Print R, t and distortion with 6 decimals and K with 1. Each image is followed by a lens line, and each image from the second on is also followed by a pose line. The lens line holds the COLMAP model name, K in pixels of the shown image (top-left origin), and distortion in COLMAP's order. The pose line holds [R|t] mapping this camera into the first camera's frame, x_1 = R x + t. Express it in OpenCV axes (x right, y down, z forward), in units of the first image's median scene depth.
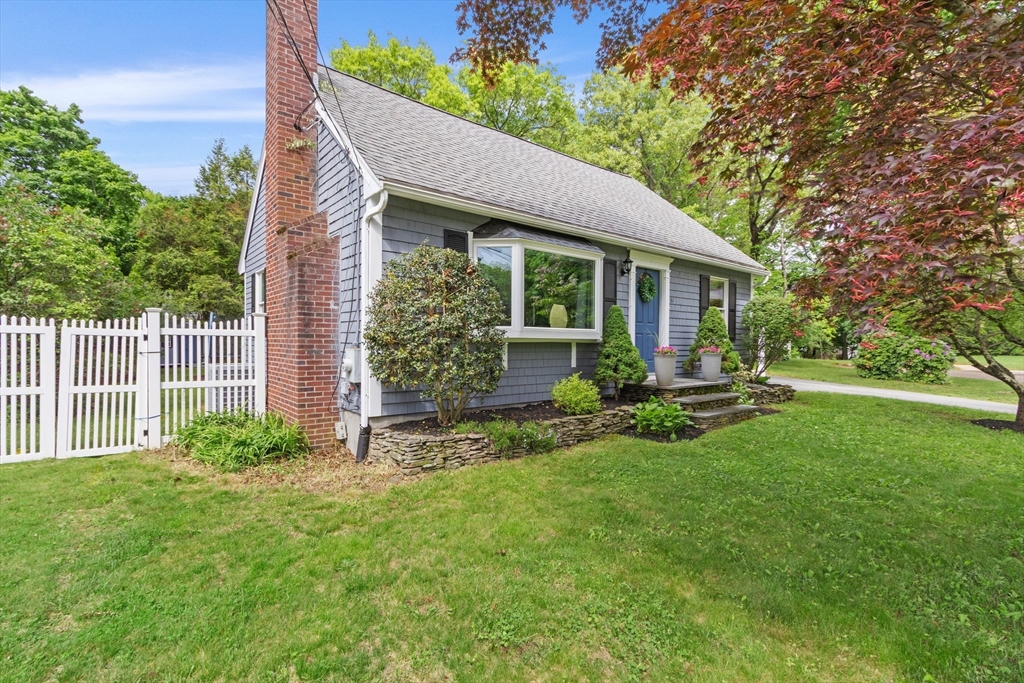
lens RADIAL K [[474.8, 0, 511.5], [0, 474.8, 339.4], [0, 0, 1]] dist [-0.002410, 0.001790]
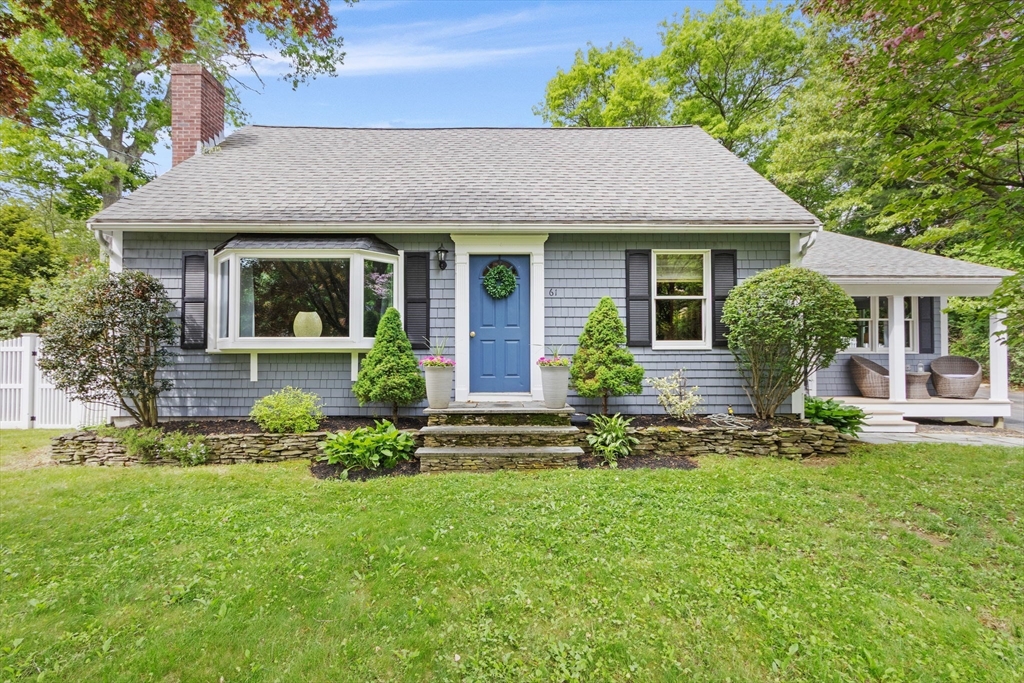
lens RADIAL K [[474.8, 0, 512.5], [0, 474.8, 344.4], [0, 0, 1]] dist [-0.002410, 0.001790]
pose [[0.781160, -0.016587, -0.624110, 0.801222], [0.012660, 0.999862, -0.010728, 0.003872], [0.624202, 0.000479, 0.781263, 0.430797]]
